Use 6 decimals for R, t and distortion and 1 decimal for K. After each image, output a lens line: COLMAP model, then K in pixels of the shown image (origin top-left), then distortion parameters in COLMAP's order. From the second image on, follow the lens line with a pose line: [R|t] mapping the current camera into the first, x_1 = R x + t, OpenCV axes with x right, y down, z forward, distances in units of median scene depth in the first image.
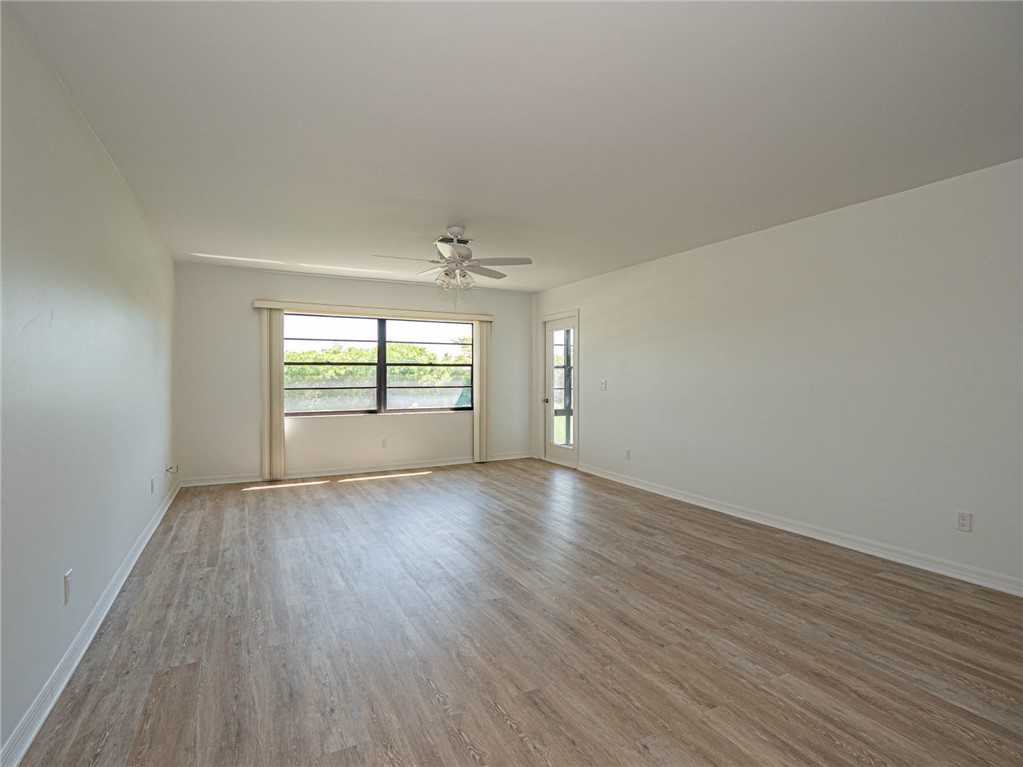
lens RADIAL K [[503.3, 0, 511.5], [0, 503.3, 383.5], [0, 0, 1]] dist [-0.013005, 0.001558]
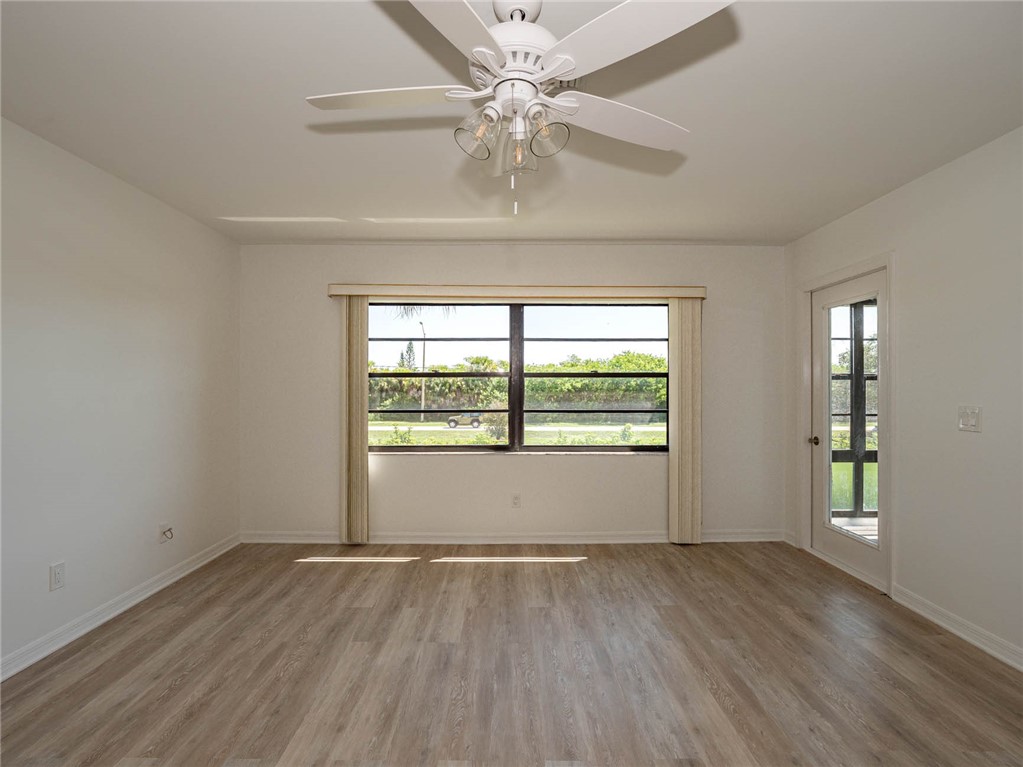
lens RADIAL K [[503.3, 0, 511.5], [0, 503.3, 383.5], [0, 0, 1]] dist [-0.013005, 0.001558]
pose [[0.888754, -0.002683, -0.458377, 0.030436], [-0.008663, 0.999706, -0.022649, -0.012274], [0.458303, 0.024100, 0.888469, 0.426822]]
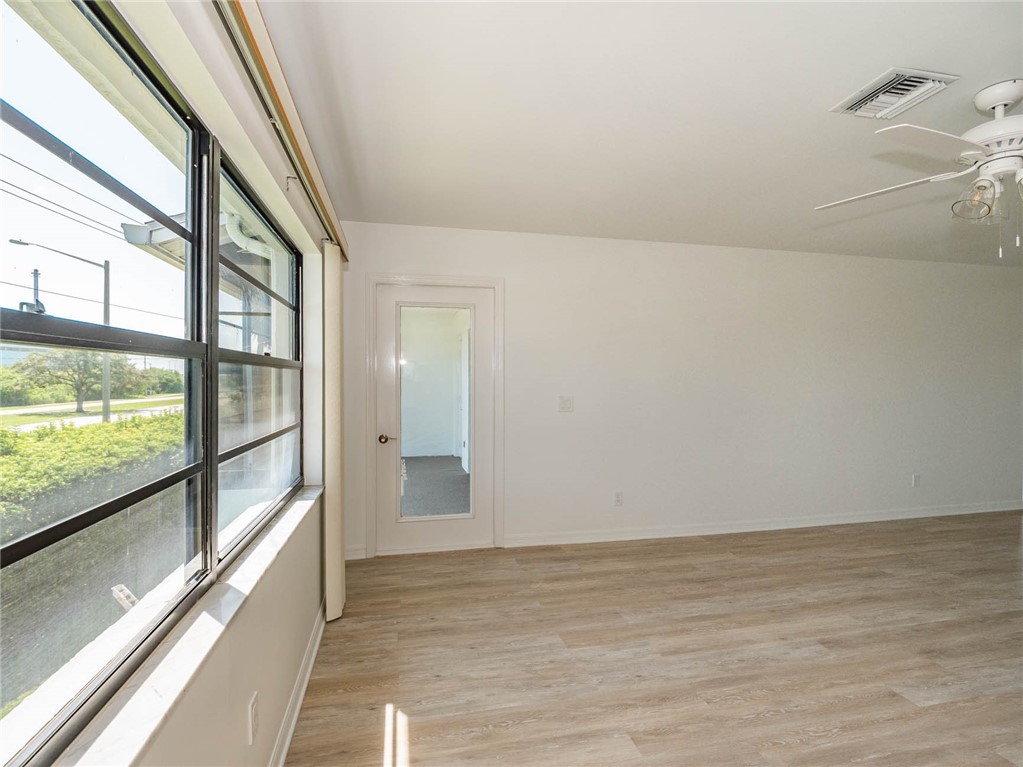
lens RADIAL K [[506.9, 0, 511.5], [0, 506.9, 383.5], [0, 0, 1]] dist [-0.027802, 0.005716]
pose [[0.271651, -0.006853, 0.962371, -0.424551], [0.014890, 0.999885, 0.002917, -0.020408], [-0.962281, 0.013537, 0.271722, 0.823010]]
